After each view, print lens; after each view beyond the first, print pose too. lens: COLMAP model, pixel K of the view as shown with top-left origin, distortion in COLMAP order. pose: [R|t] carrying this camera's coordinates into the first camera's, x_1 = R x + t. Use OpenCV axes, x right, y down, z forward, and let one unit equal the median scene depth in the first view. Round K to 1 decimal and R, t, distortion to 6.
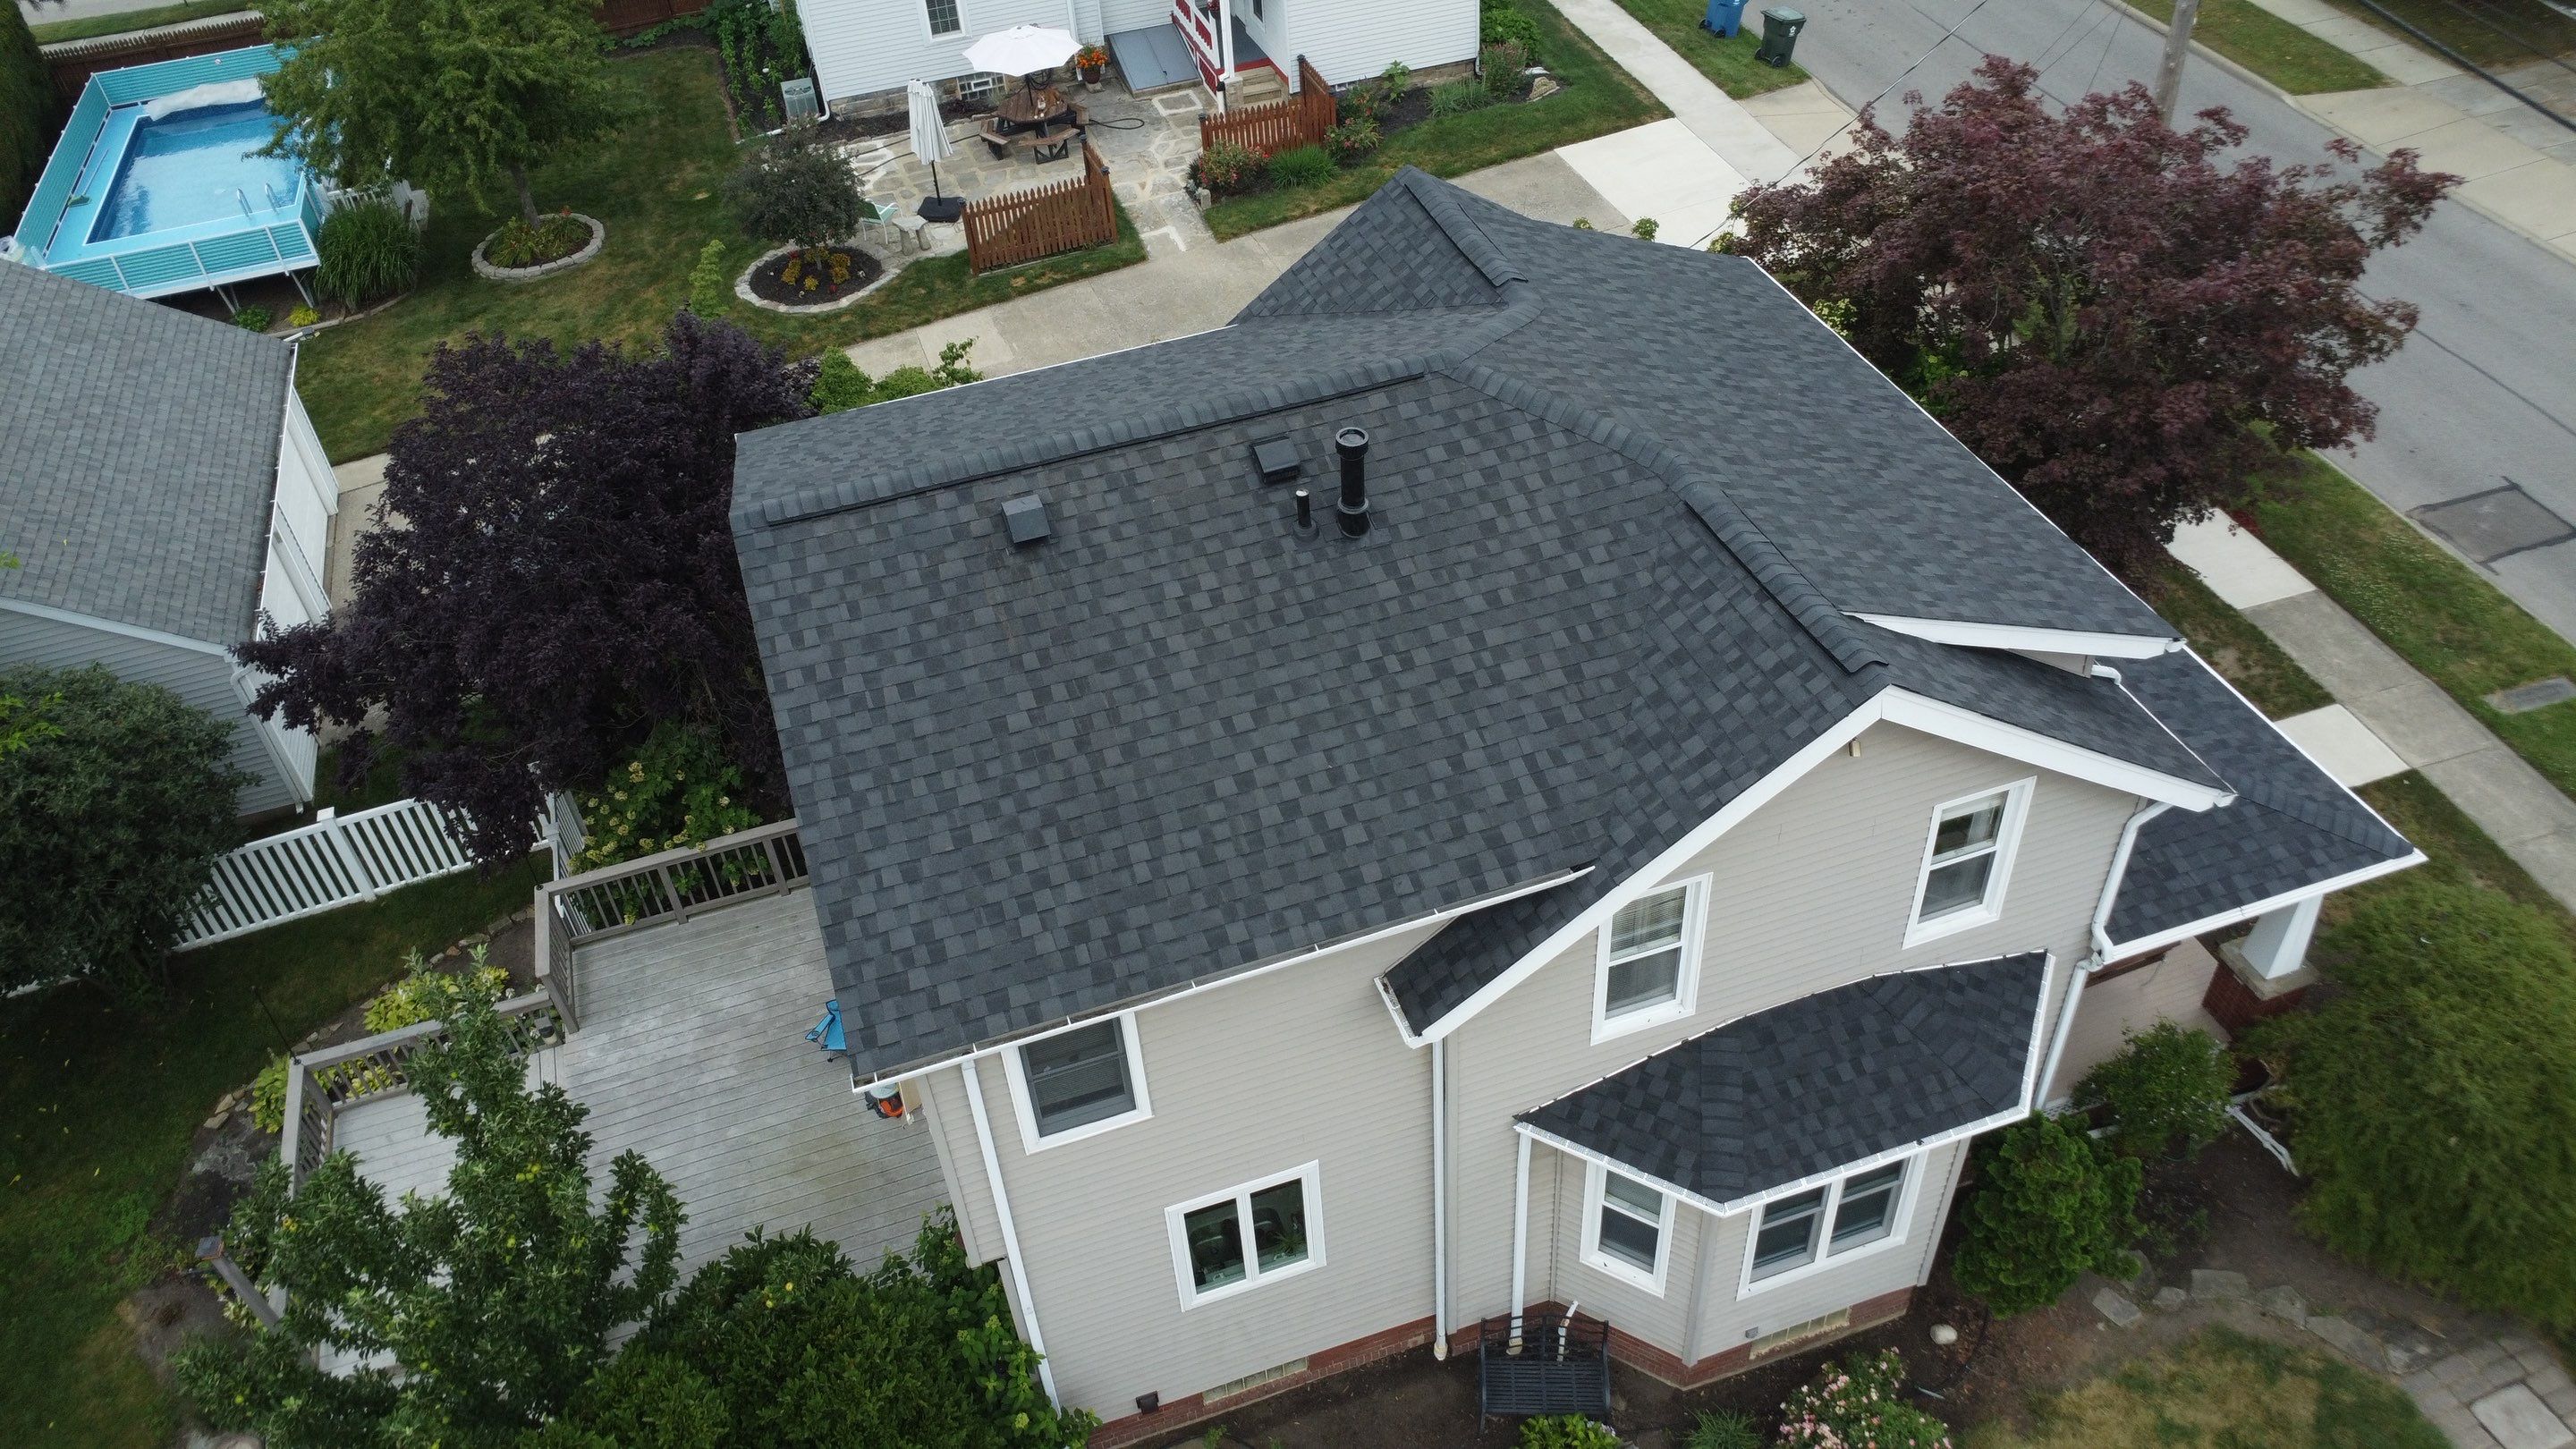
lens RADIAL K [[1882.4, 0, 1288.0], [0, 1882.4, 724.5], [0, 0, 1]] dist [-0.027515, 0.007663]
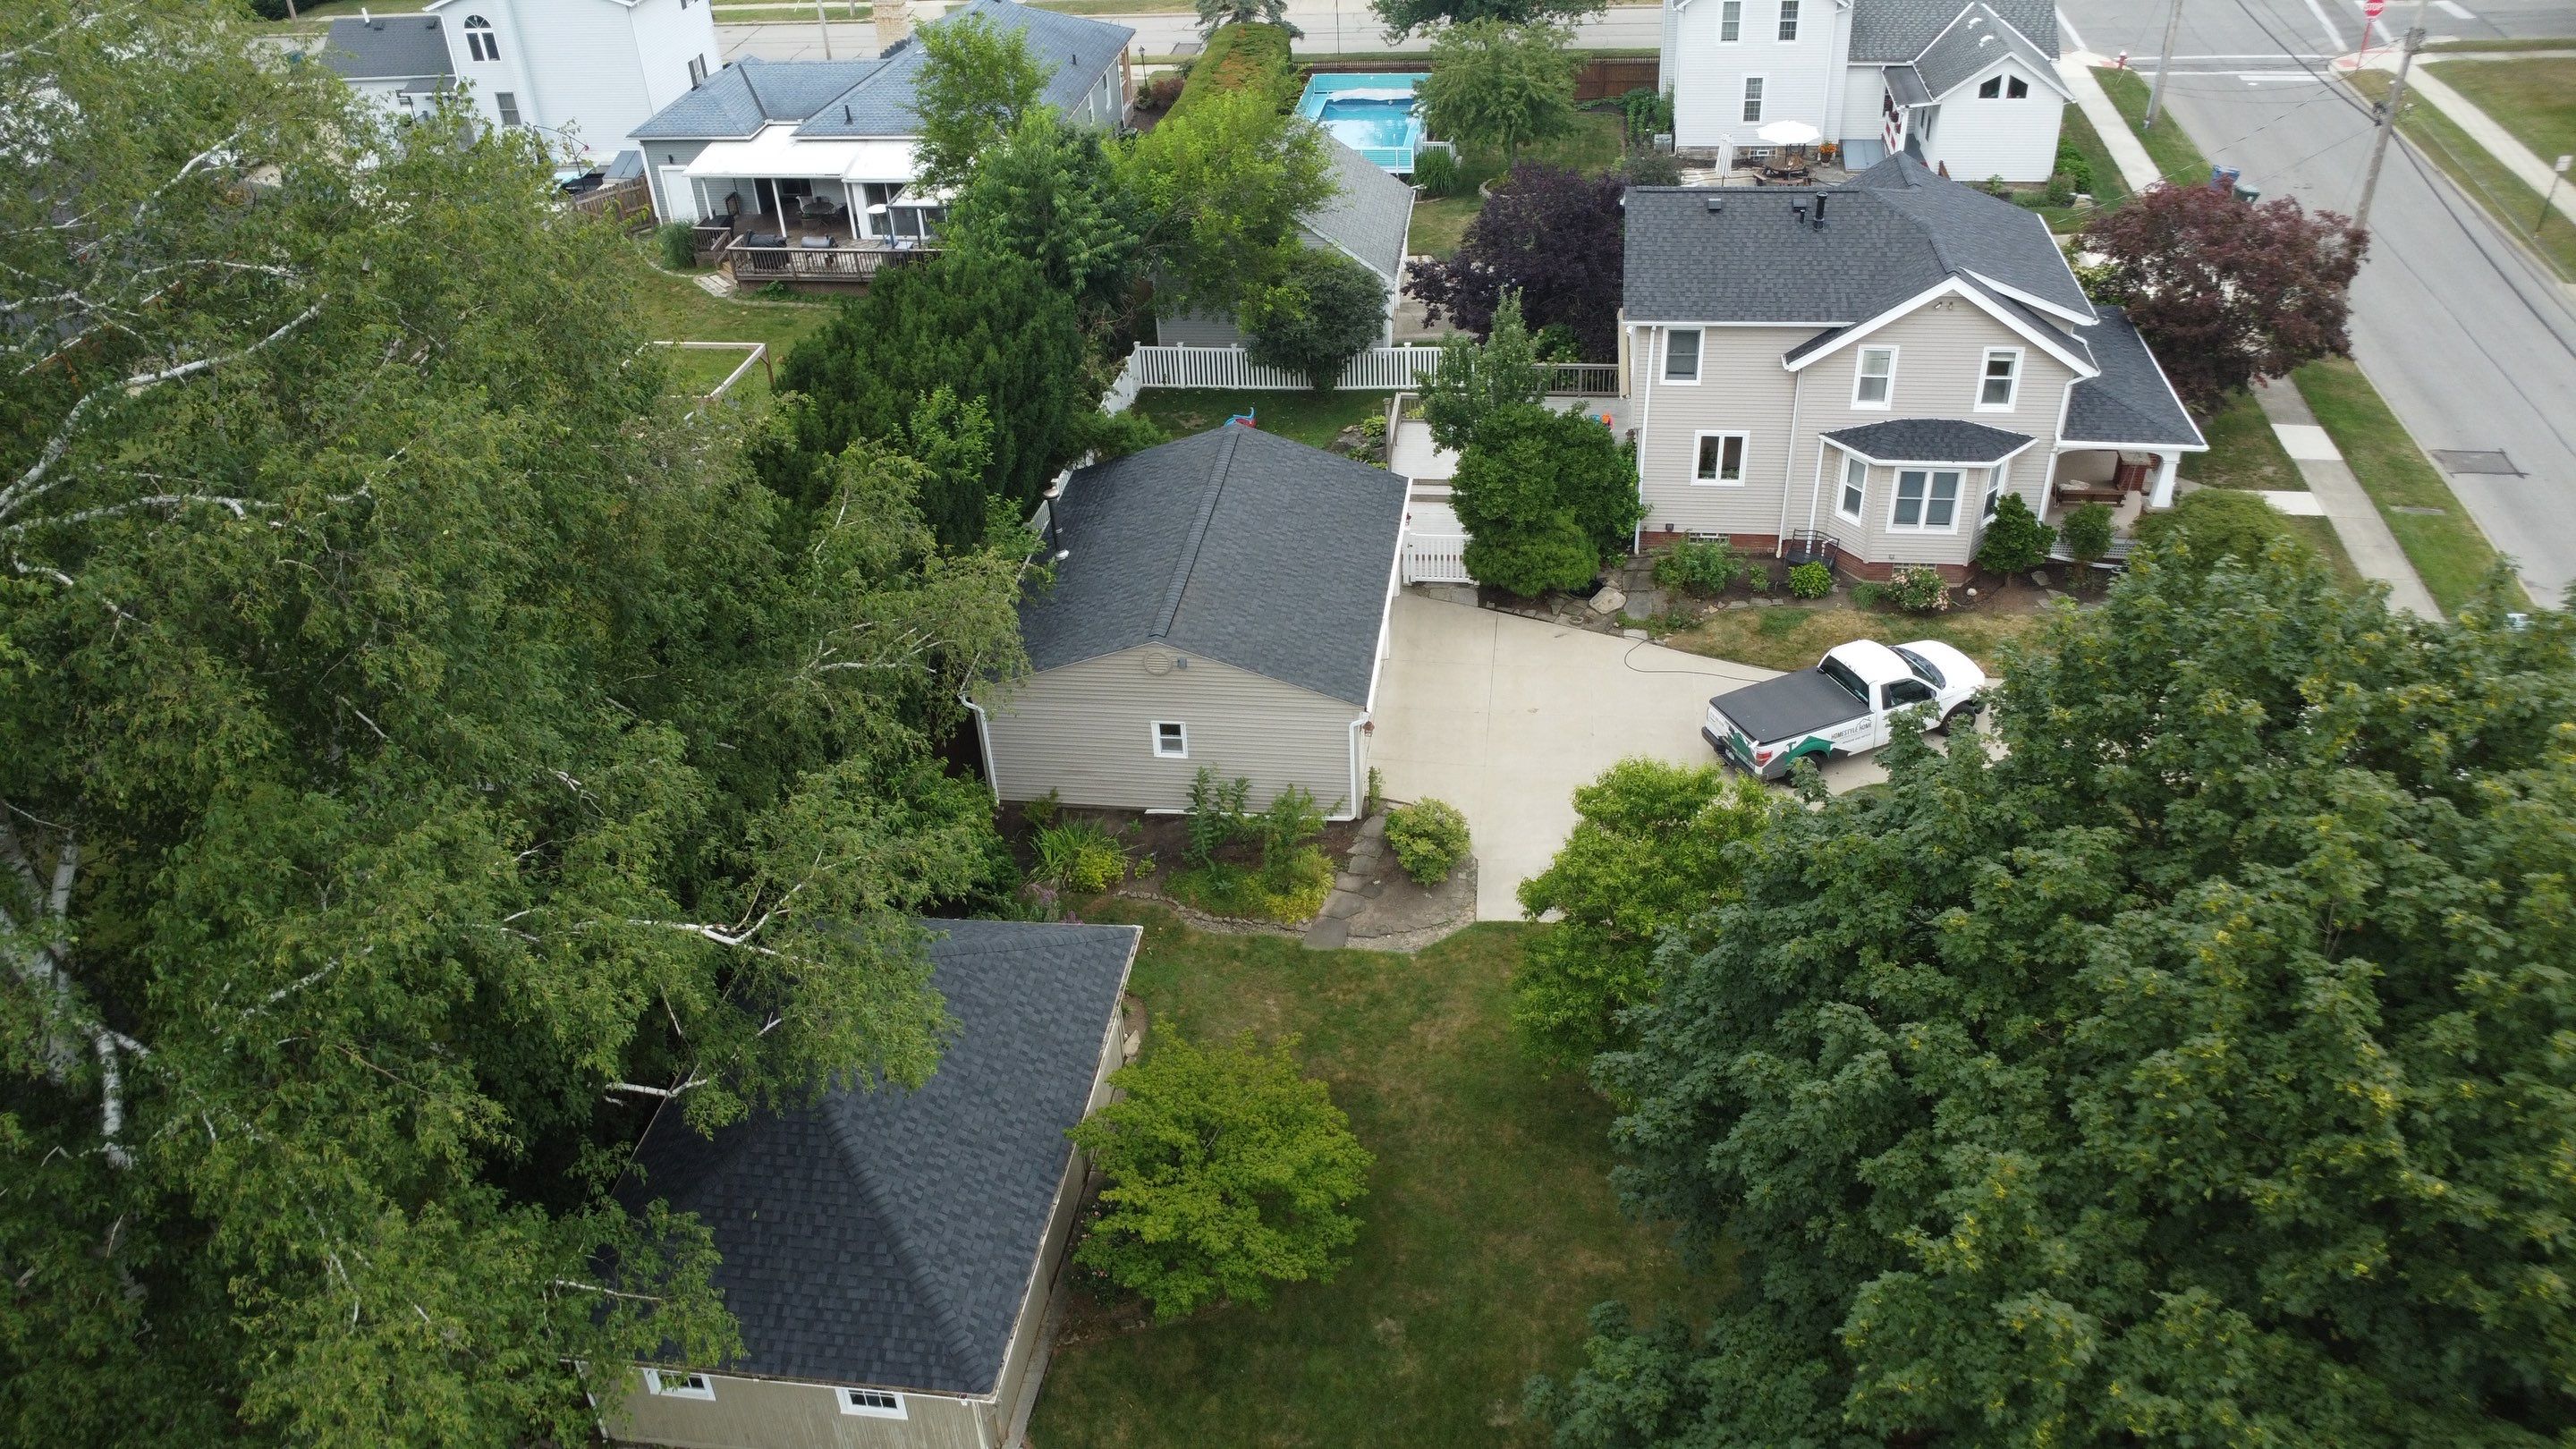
lens RADIAL K [[1882.4, 0, 1288.0], [0, 1882.4, 724.5], [0, 0, 1]] dist [-0.027515, 0.007663]
pose [[0.899017, 0.263219, -0.349977, 0.246775], [-0.294892, 0.954715, -0.039469, 0.476798], [0.323740, 0.138689, 0.935926, -0.928357]]
